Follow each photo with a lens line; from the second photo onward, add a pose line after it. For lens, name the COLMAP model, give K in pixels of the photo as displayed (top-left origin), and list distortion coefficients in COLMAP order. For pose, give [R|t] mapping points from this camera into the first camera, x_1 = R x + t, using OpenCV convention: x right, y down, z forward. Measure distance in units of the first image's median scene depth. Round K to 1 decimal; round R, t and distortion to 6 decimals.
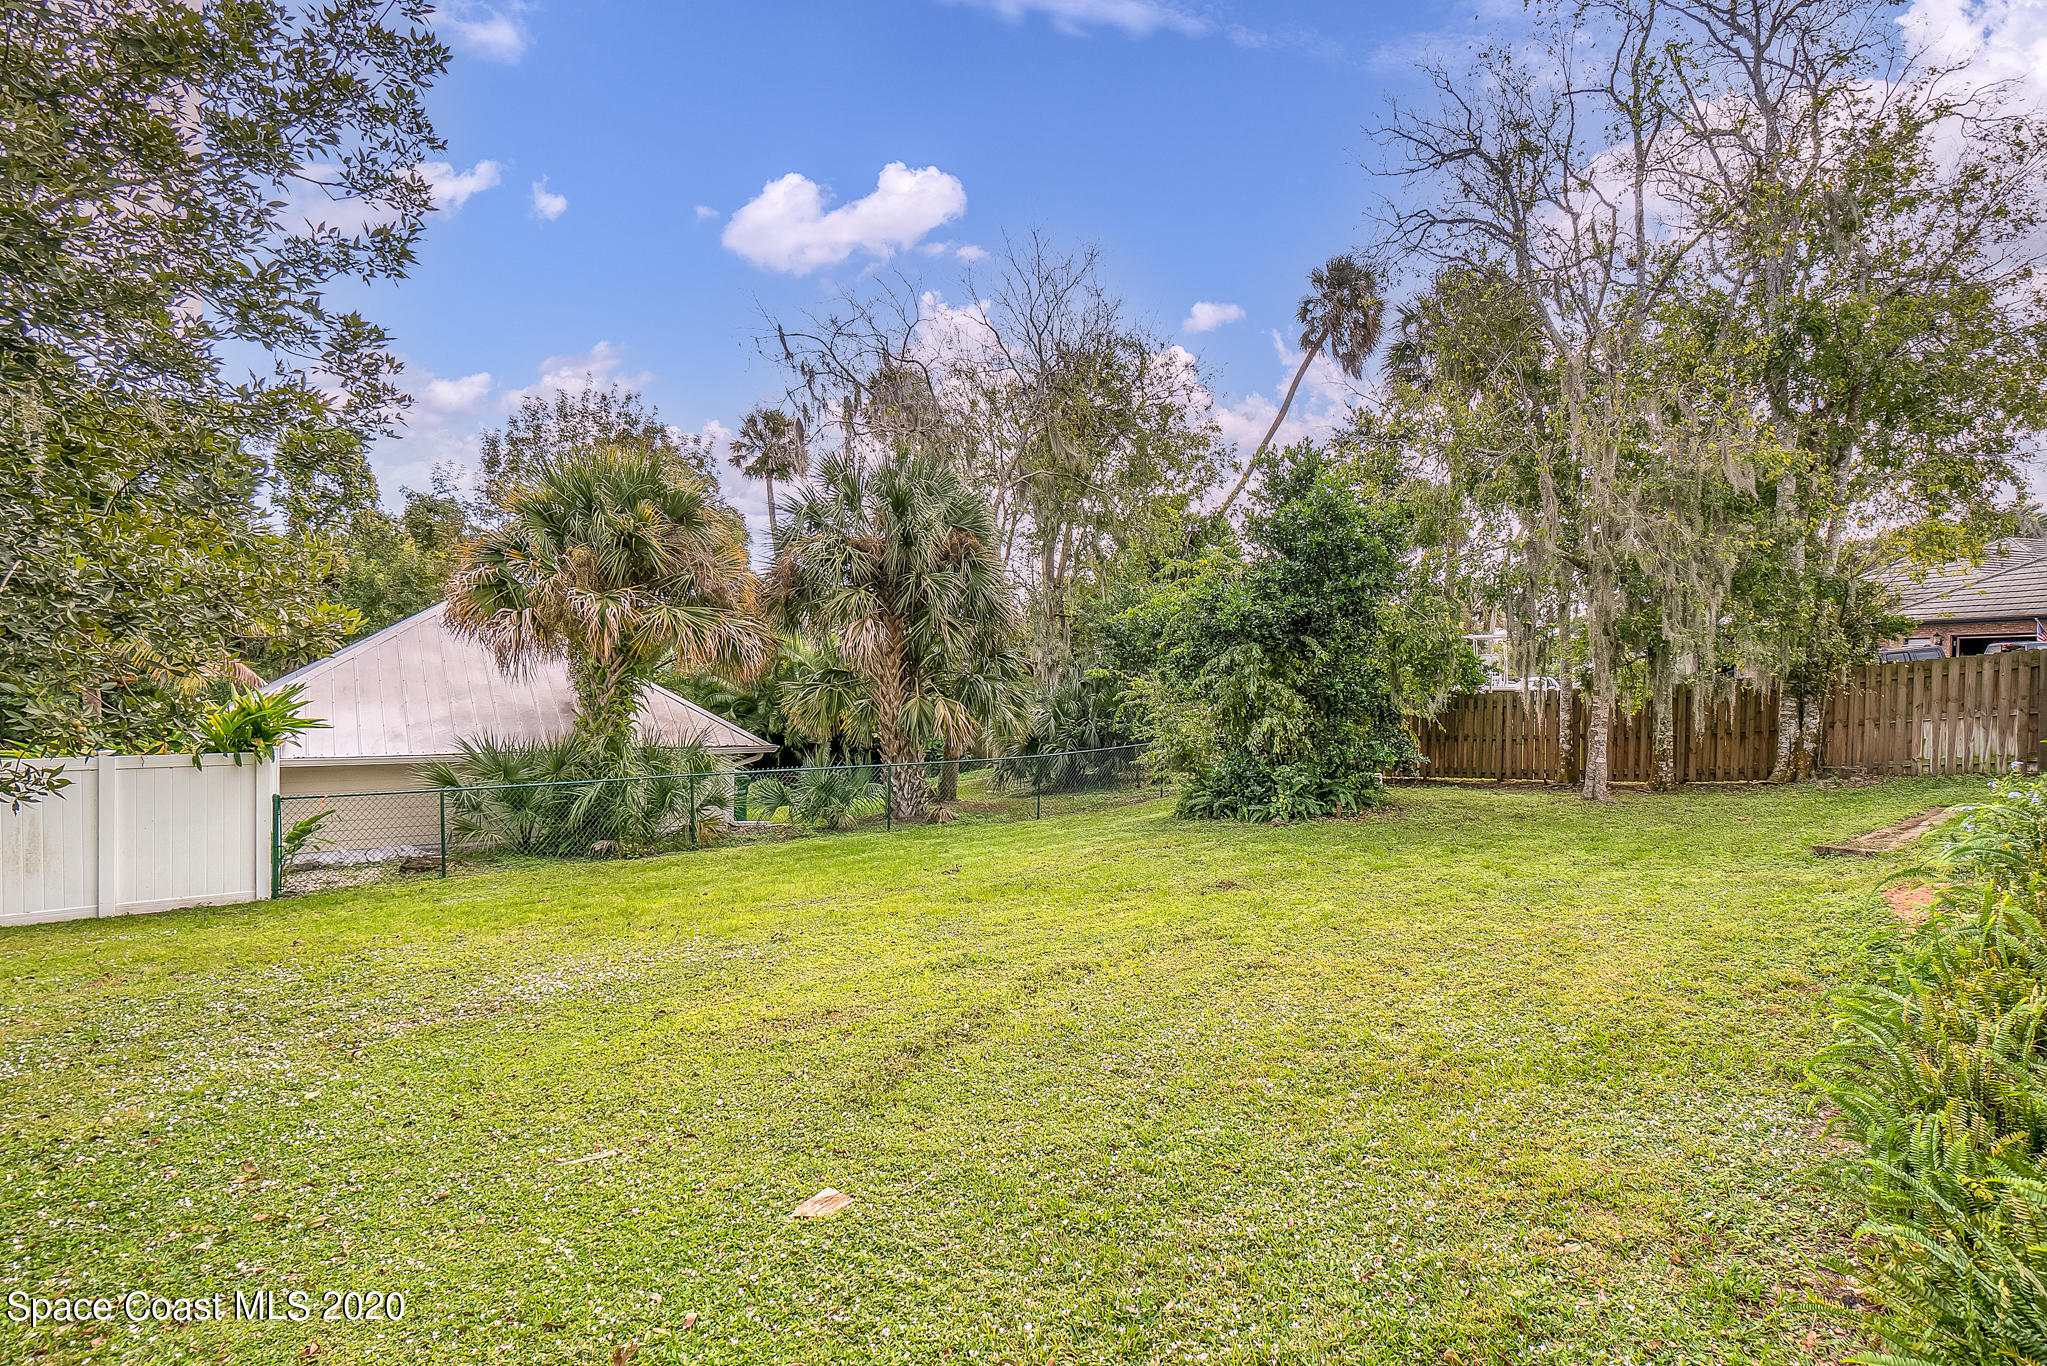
lens RADIAL K [[971.2, 0, 1151.8], [0, 971.2, 687.5], [0, 0, 1]] dist [-0.020406, 0.000064]
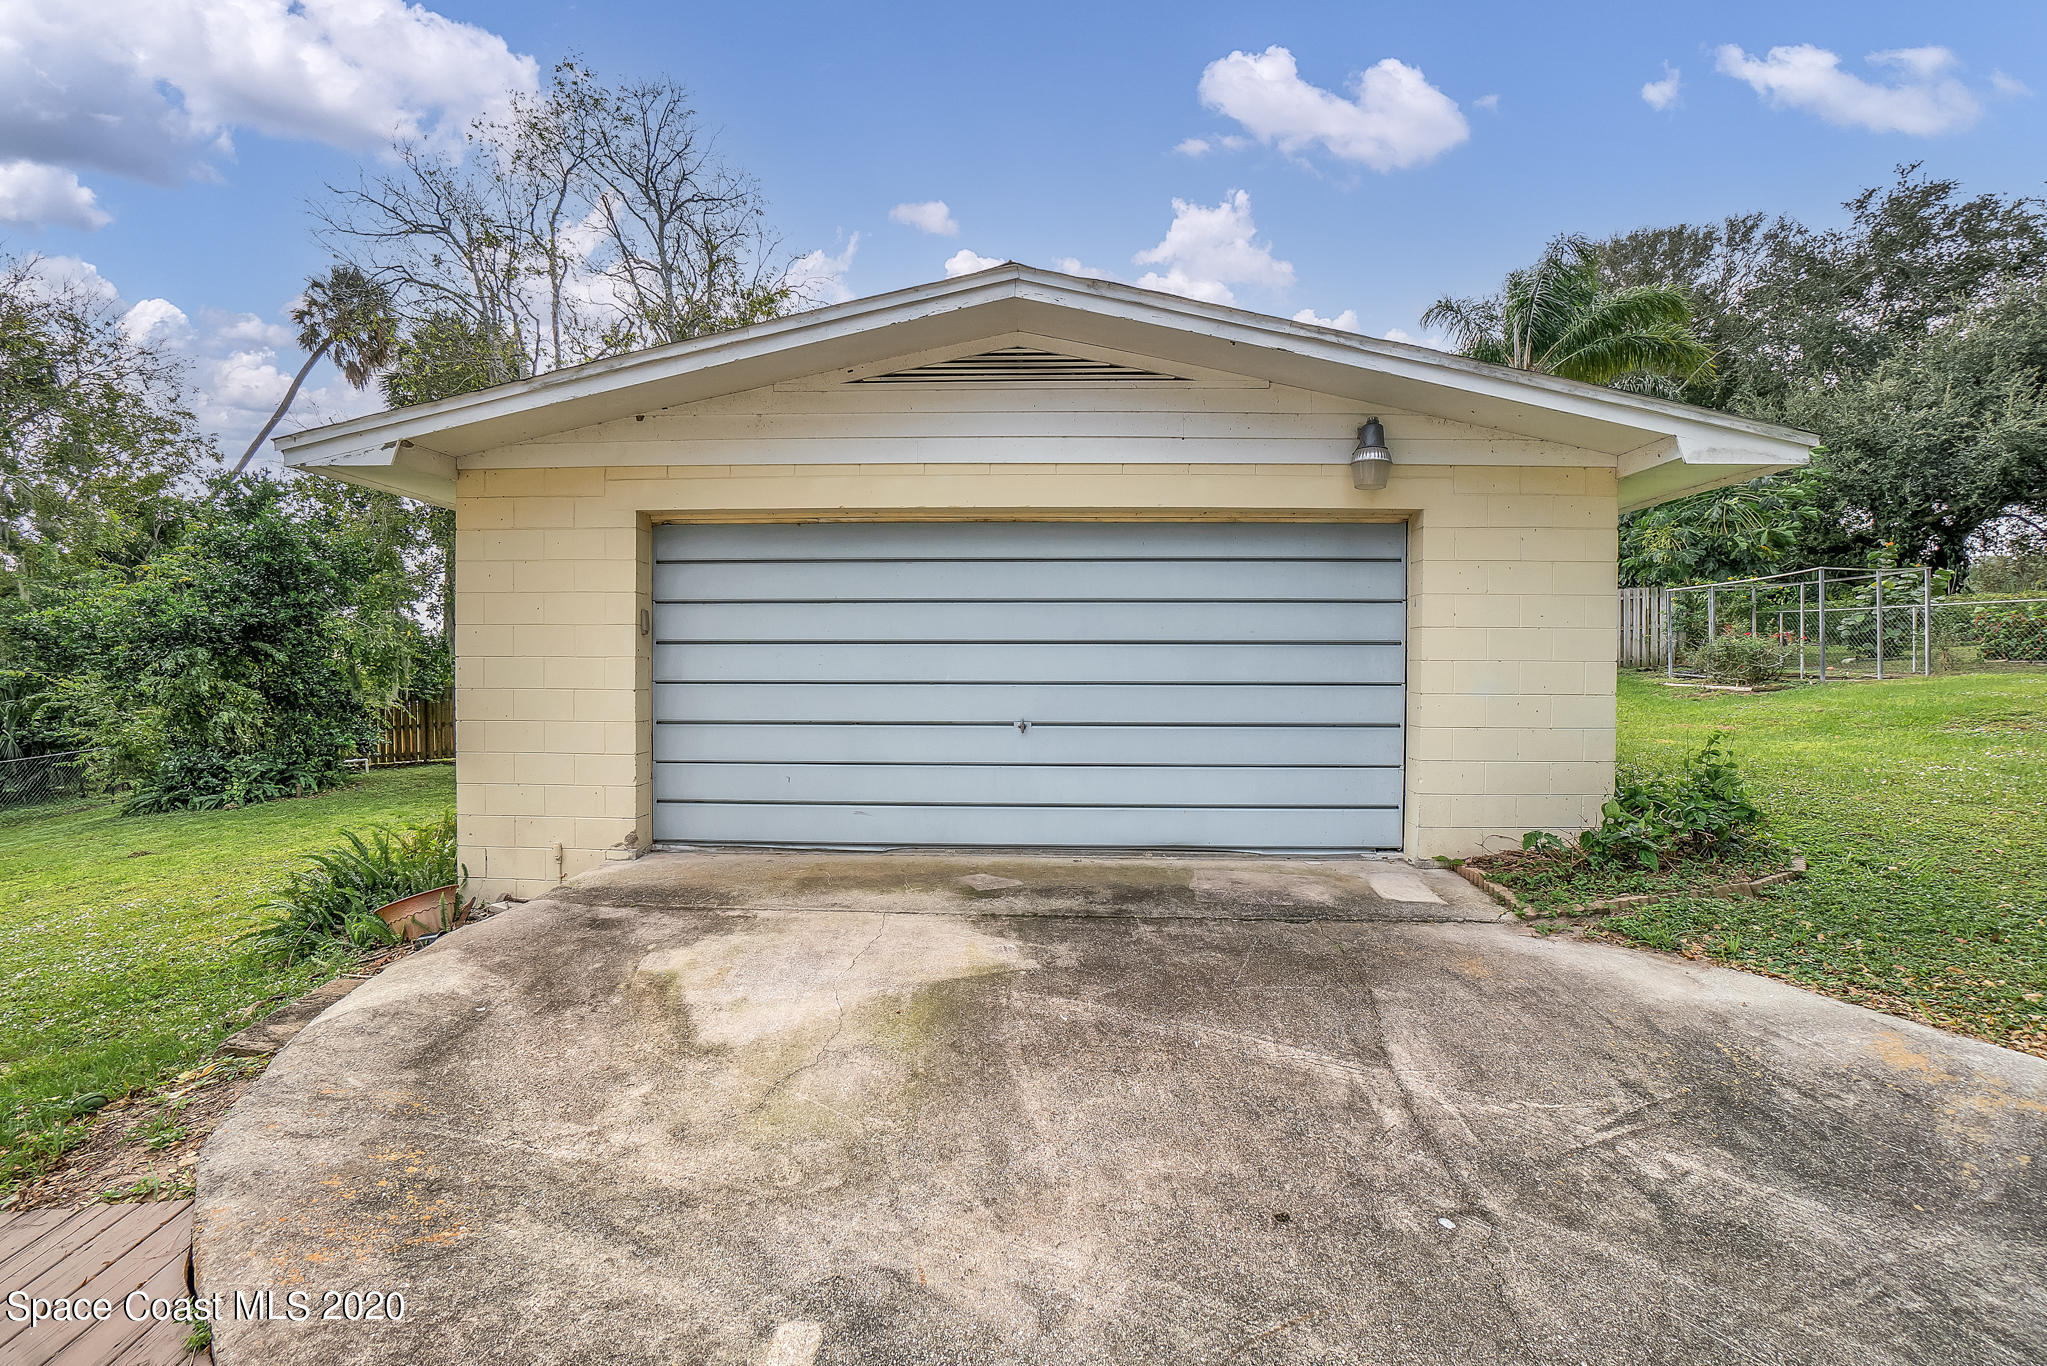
lens RADIAL K [[912.4, 0, 1015.1], [0, 912.4, 682.7], [0, 0, 1]] dist [-0.067206, 0.024316]
pose [[0.714988, -0.034190, 0.698300, 0.068900], [0.025128, 0.999415, 0.023204, -0.004943], [-0.698685, 0.000957, 0.715429, -0.329948]]
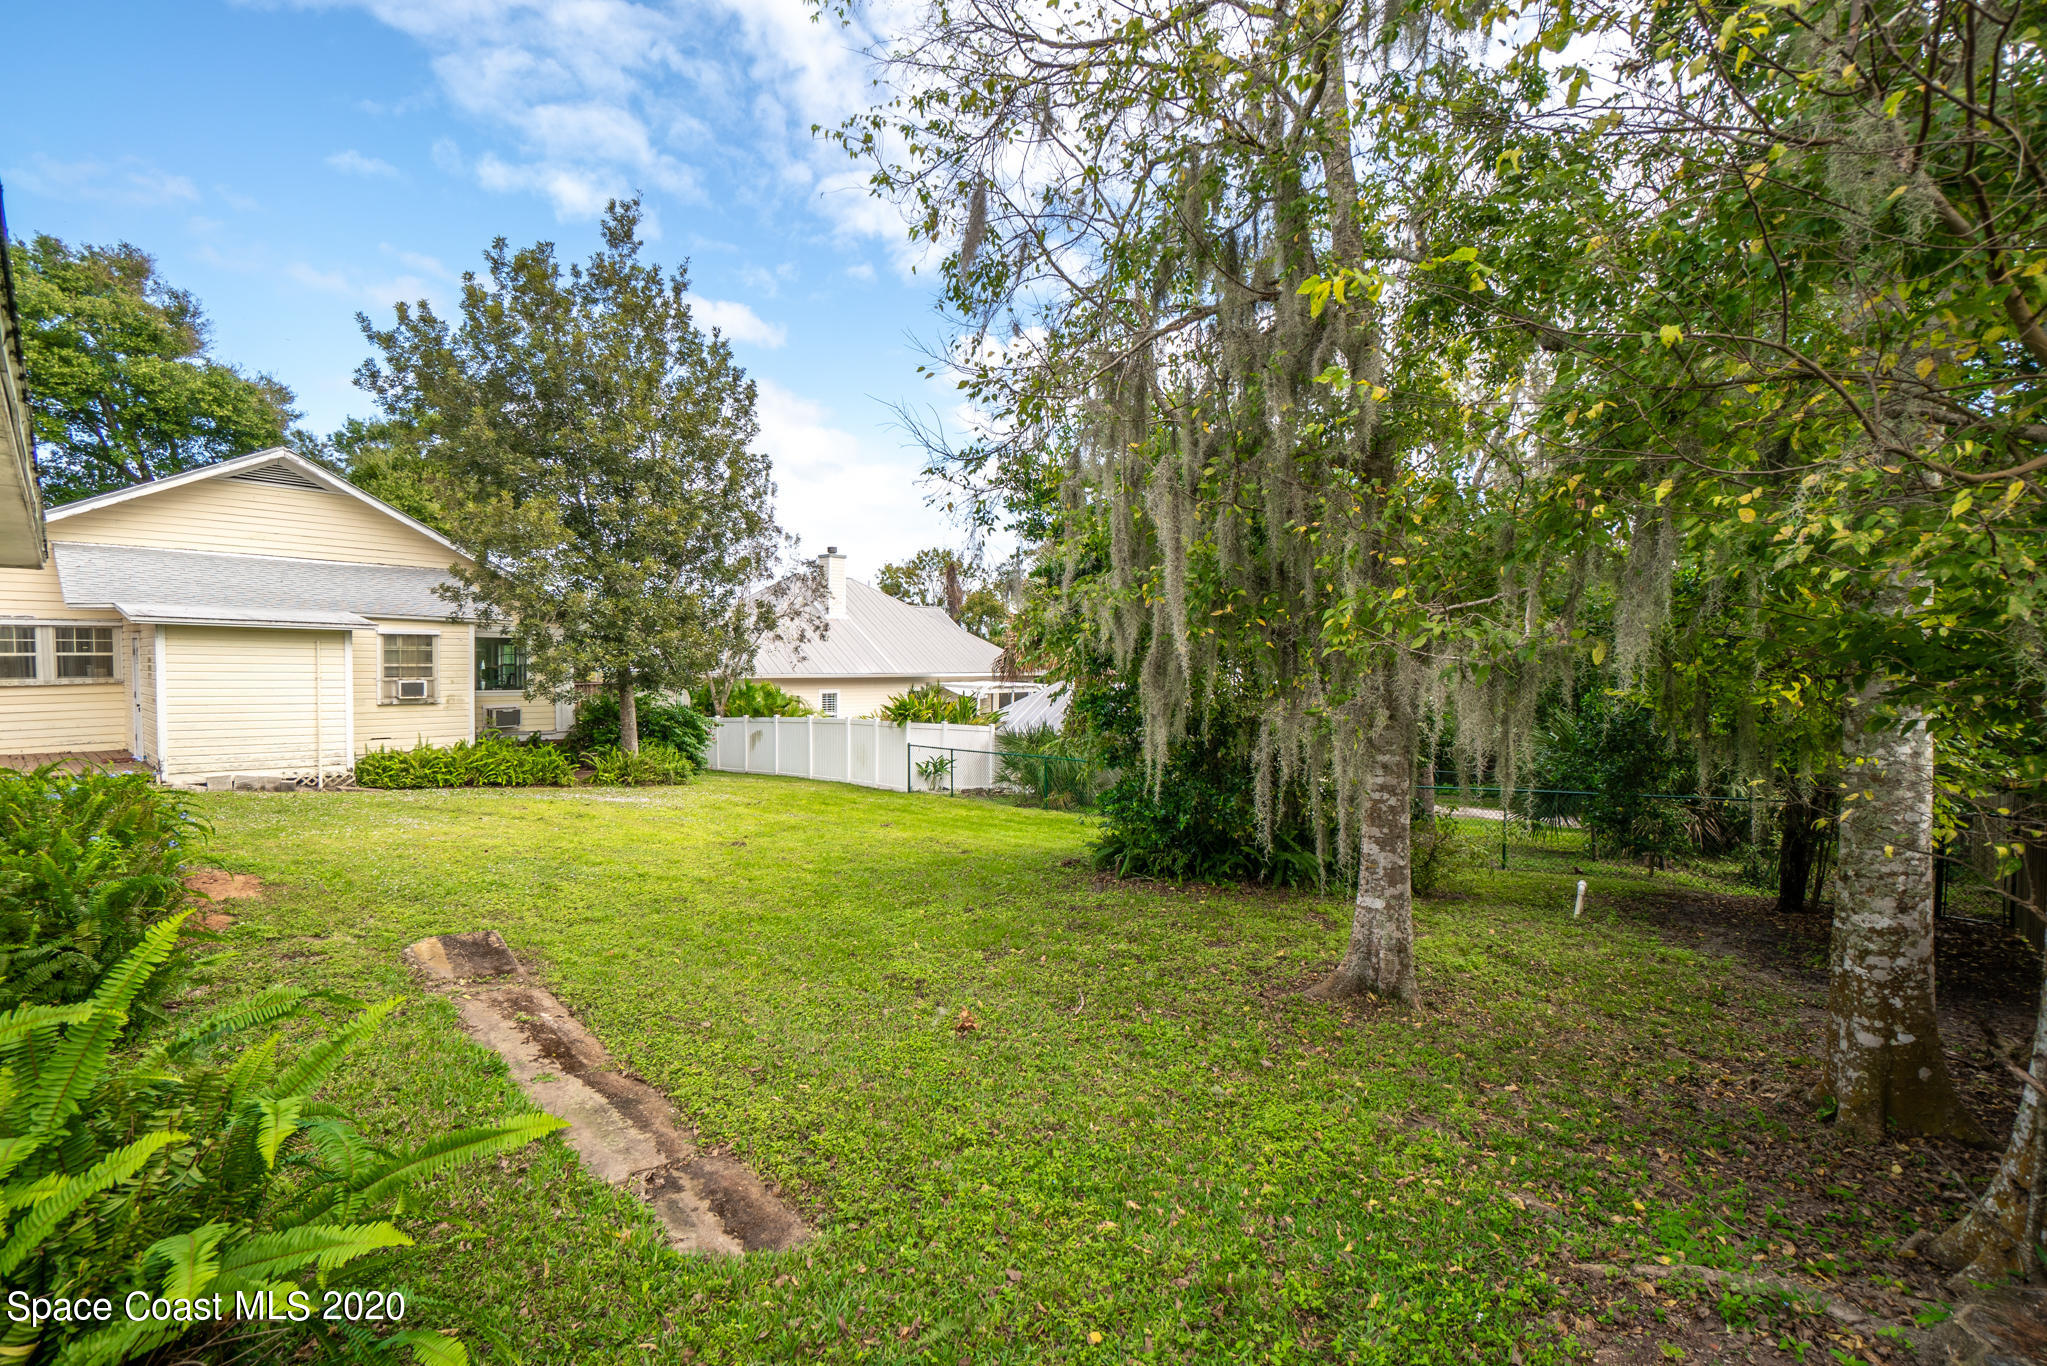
lens RADIAL K [[943.5, 0, 1023.5], [0, 943.5, 683.0], [0, 0, 1]] dist [-0.054389, 0.022969]
pose [[0.057079, 0.002055, -0.998368, 0.868165], [-0.023319, 0.999728, 0.000725, -0.019713], [0.998097, 0.023240, 0.057111, 0.828366]]
